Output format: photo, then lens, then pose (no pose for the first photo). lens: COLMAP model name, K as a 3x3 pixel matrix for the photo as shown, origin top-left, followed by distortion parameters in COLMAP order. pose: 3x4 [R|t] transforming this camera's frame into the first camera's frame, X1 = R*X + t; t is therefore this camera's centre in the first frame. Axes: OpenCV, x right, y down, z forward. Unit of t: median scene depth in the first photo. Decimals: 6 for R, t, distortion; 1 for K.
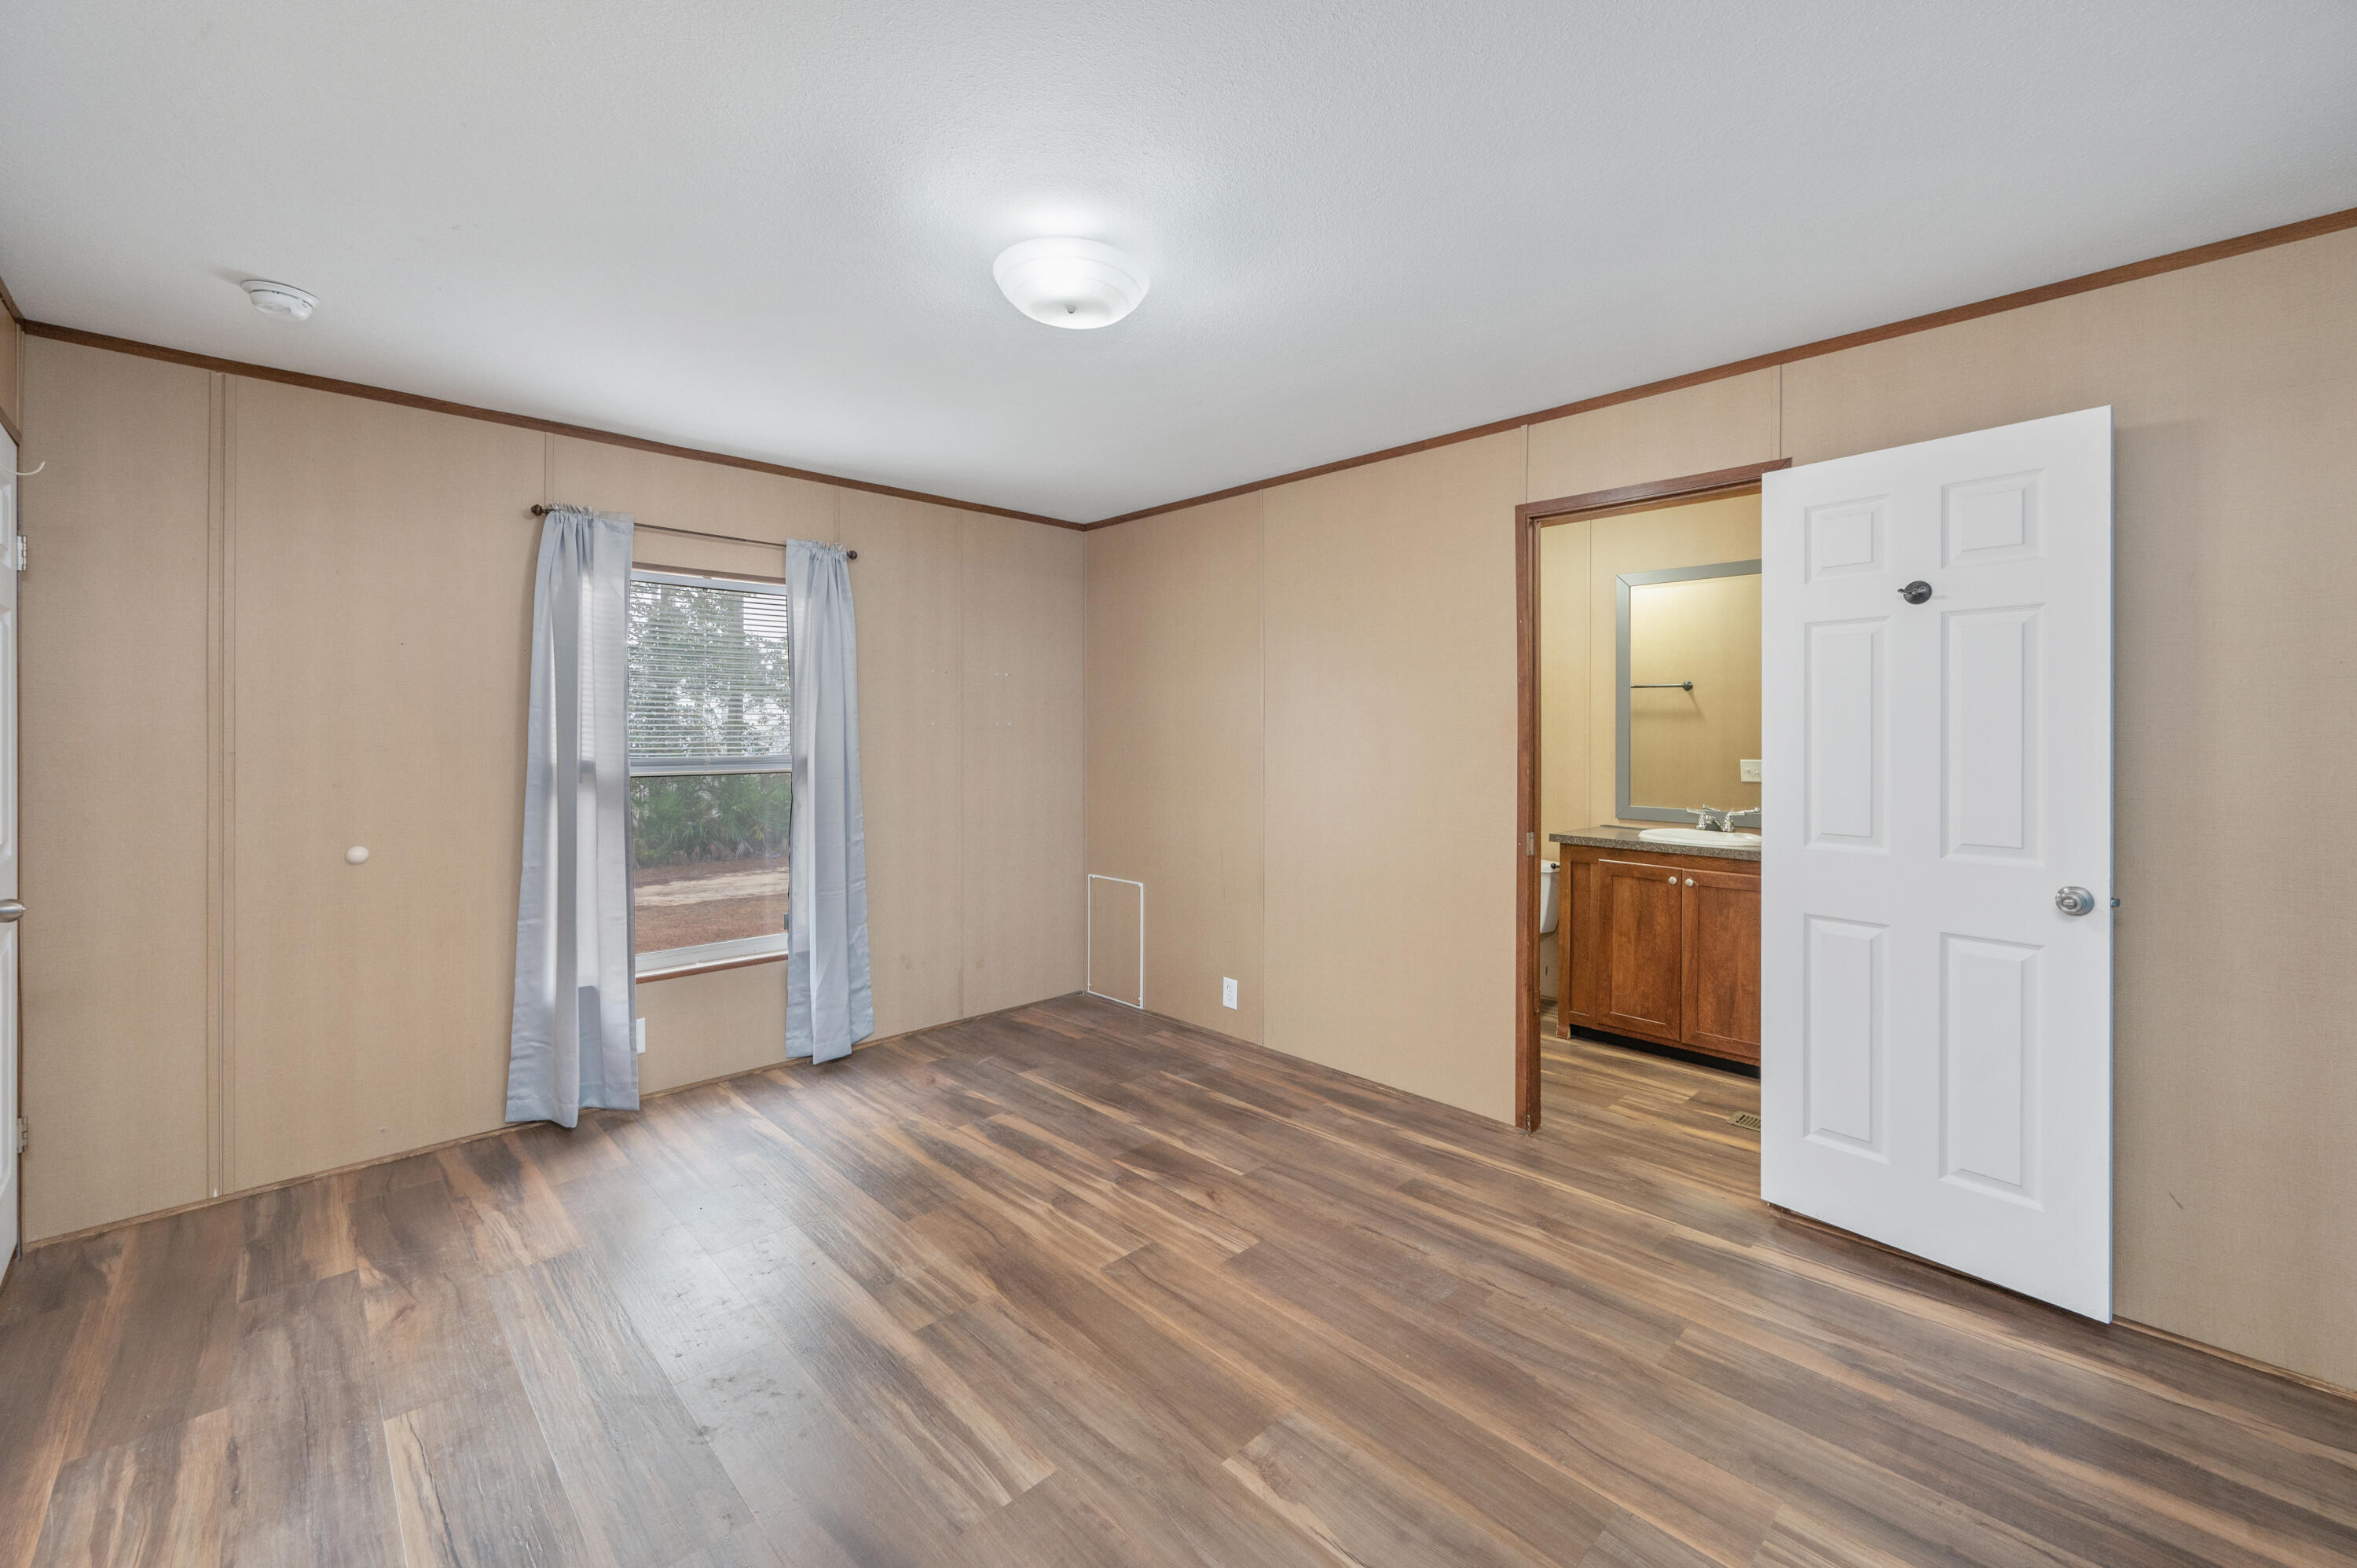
lens RADIAL K [[949.3, 0, 1180.9], [0, 949.3, 737.1], [0, 0, 1]] dist [0.000679, 0.000023]
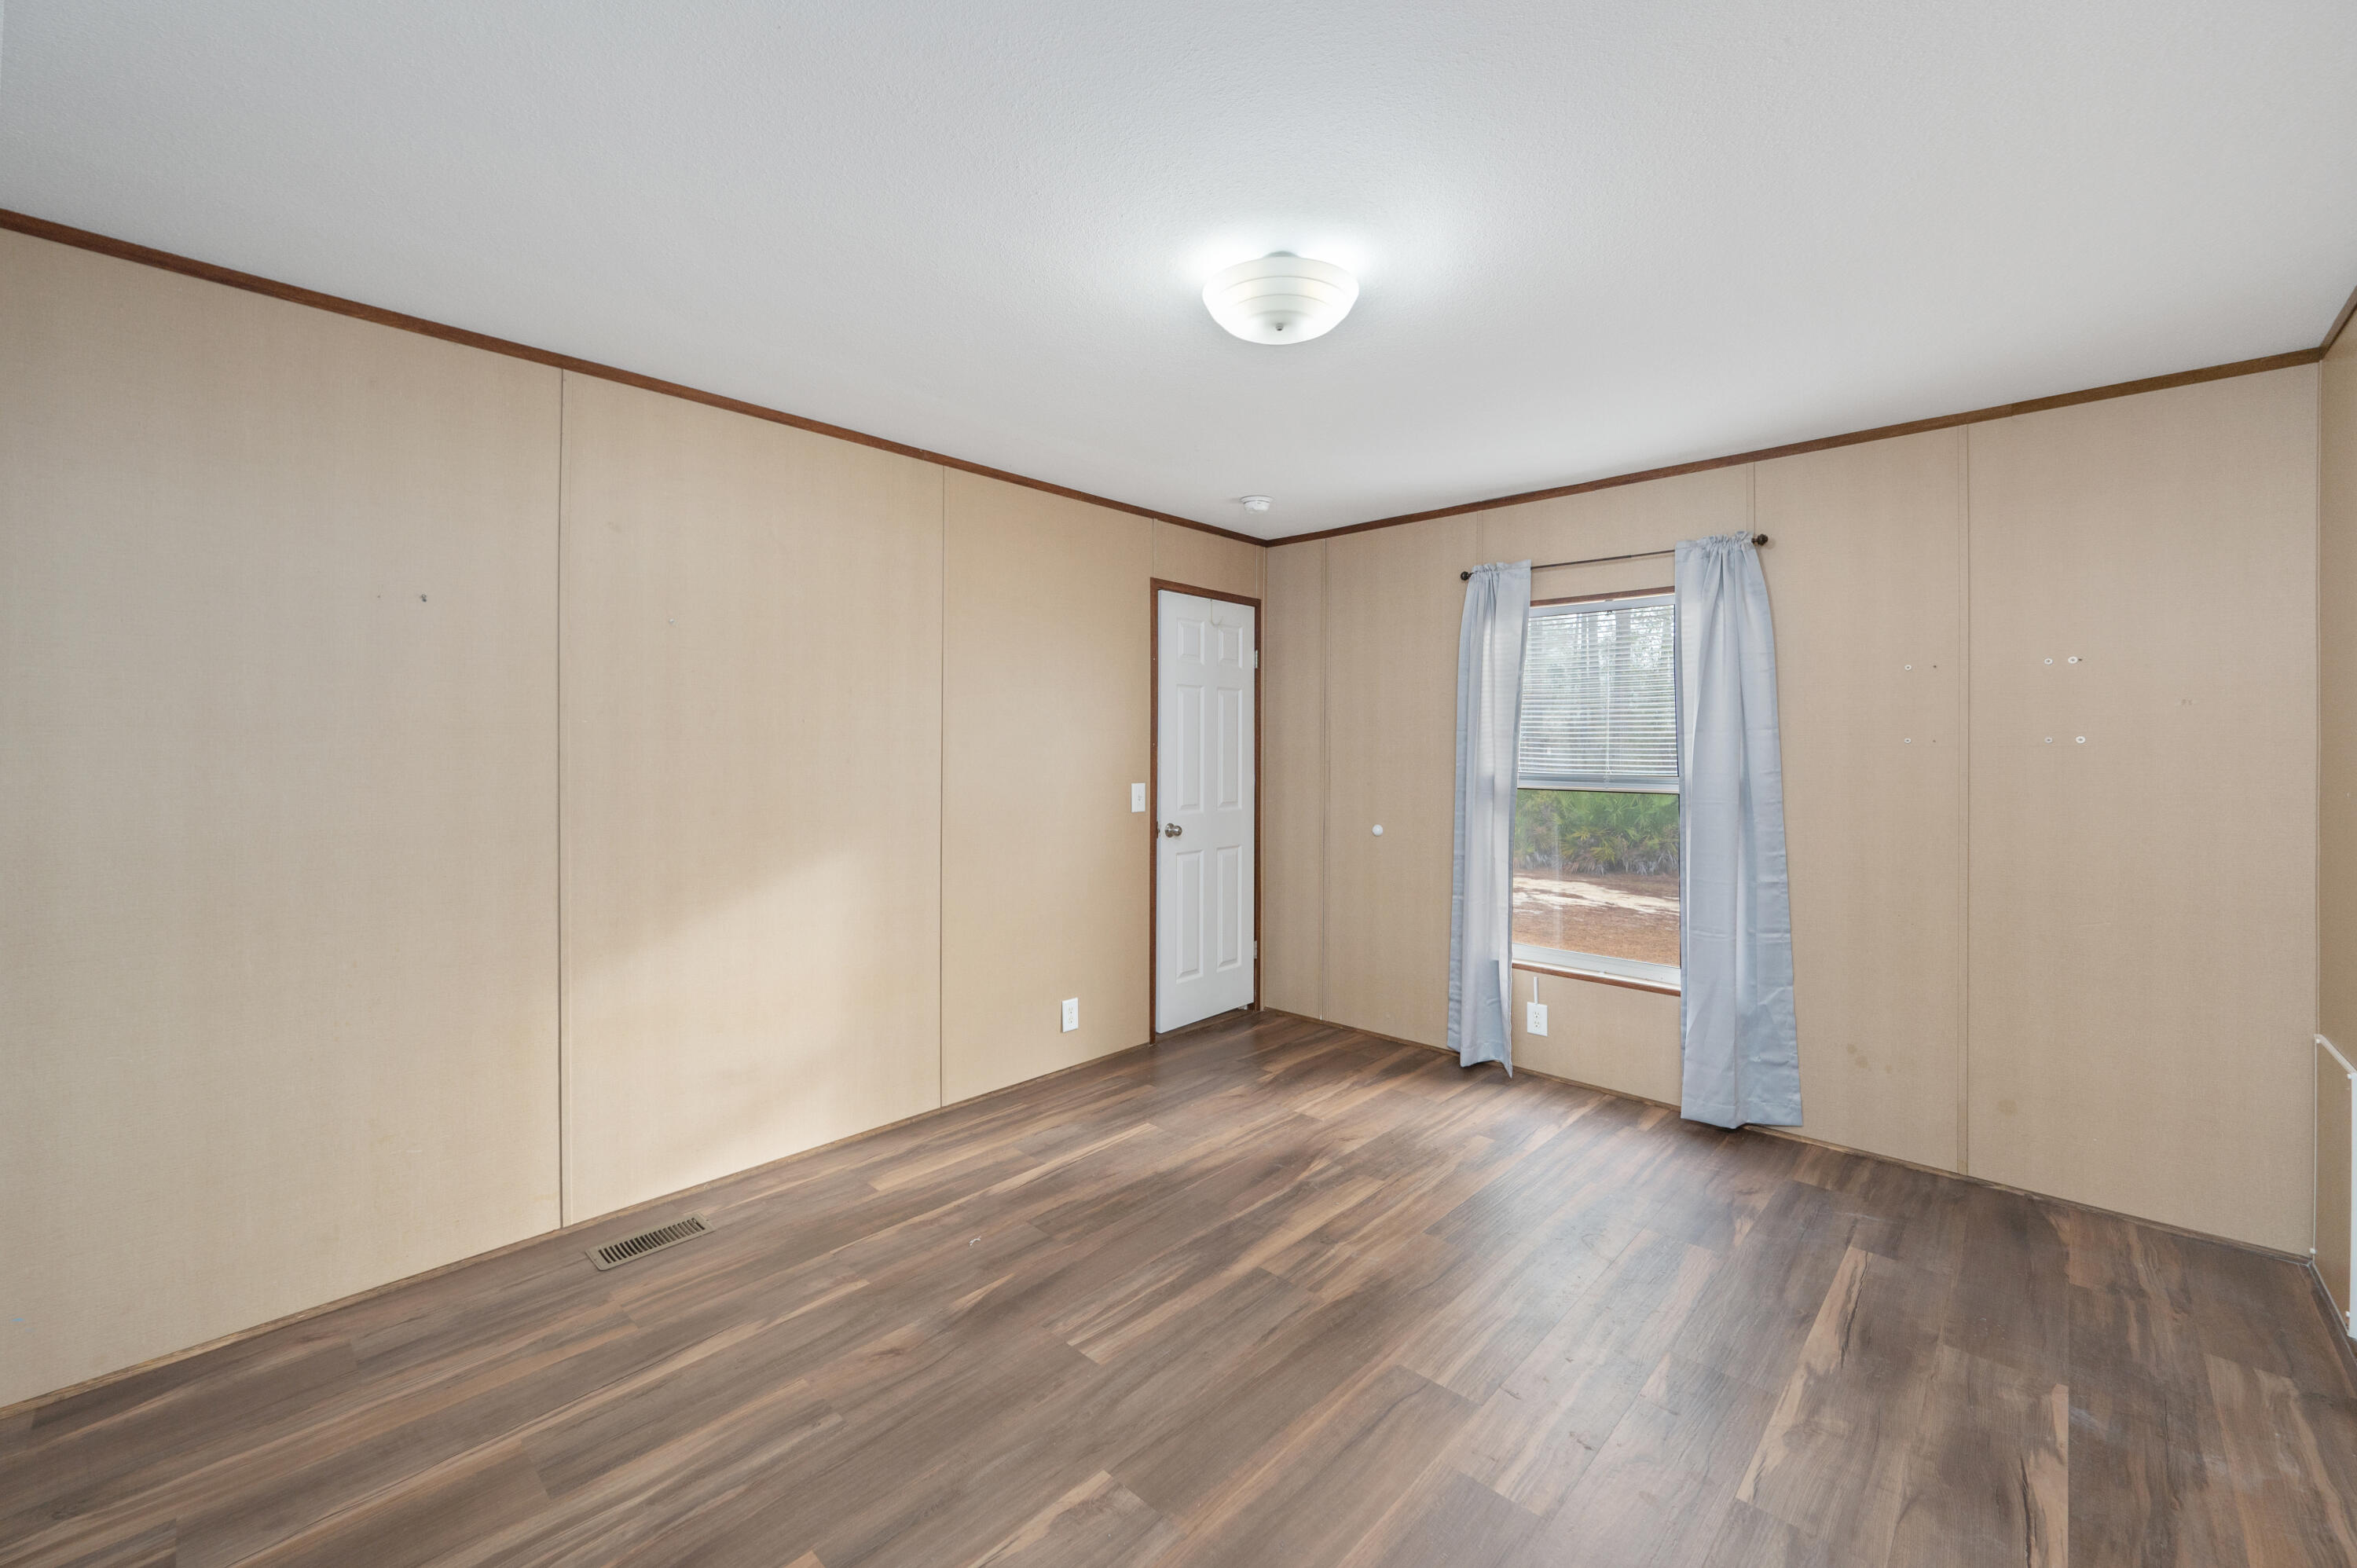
lens RADIAL K [[944.9, 0, 1182.4], [0, 944.9, 756.8], [0, 0, 1]] dist [0.000870, 0.000448]
pose [[0.051745, 0.010475, -0.998605, 0.538096], [-0.009255, 0.999907, 0.010009, -0.005210], [0.998617, 0.008724, 0.051837, 0.524954]]
